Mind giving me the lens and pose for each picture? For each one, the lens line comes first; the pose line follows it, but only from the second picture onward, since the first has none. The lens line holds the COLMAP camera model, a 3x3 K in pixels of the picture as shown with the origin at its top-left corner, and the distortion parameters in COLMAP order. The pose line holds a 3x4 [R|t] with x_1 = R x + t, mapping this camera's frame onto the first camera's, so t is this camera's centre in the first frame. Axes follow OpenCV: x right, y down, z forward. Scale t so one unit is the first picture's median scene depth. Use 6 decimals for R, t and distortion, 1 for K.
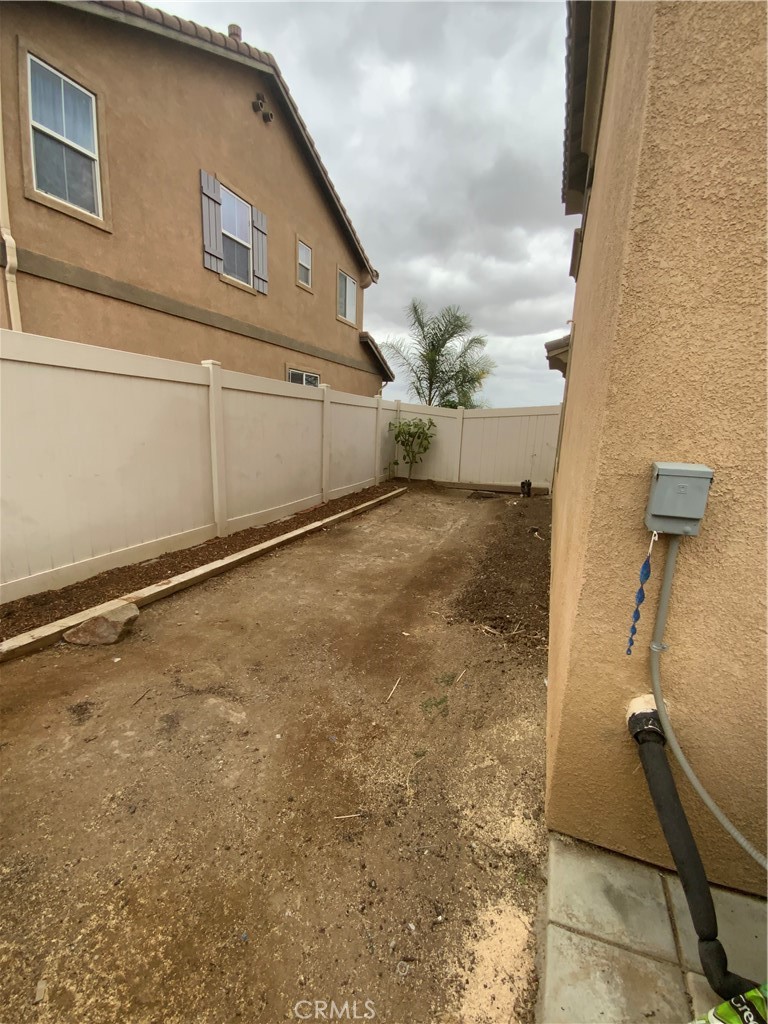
lens RADIAL K [[429.7, 0, 384.7], [0, 429.7, 516.8], [0, 0, 1]] dist [0.001393, -0.013932]
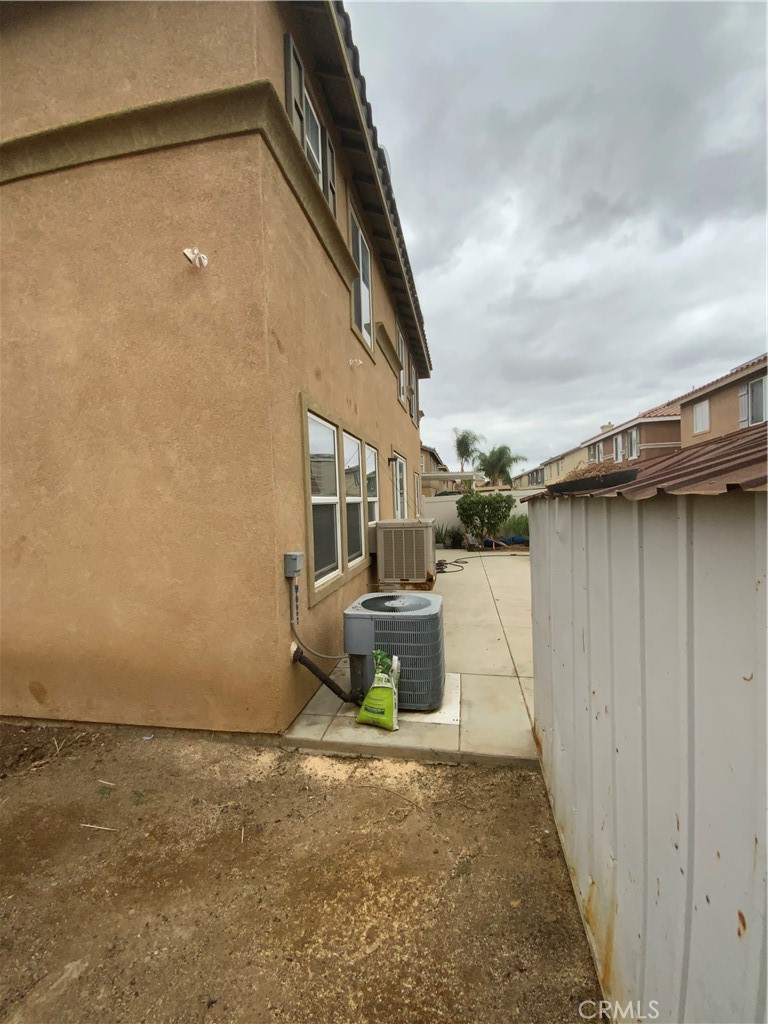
lens RADIAL K [[429.7, 0, 384.7], [0, 429.7, 516.8], [0, 0, 1]] dist [0.001393, -0.013932]
pose [[-0.182807, -0.056683, 0.981513, -1.851497], [0.241390, 0.965189, 0.100700, -0.414605], [-0.953054, 0.255337, -0.162761, 0.644937]]
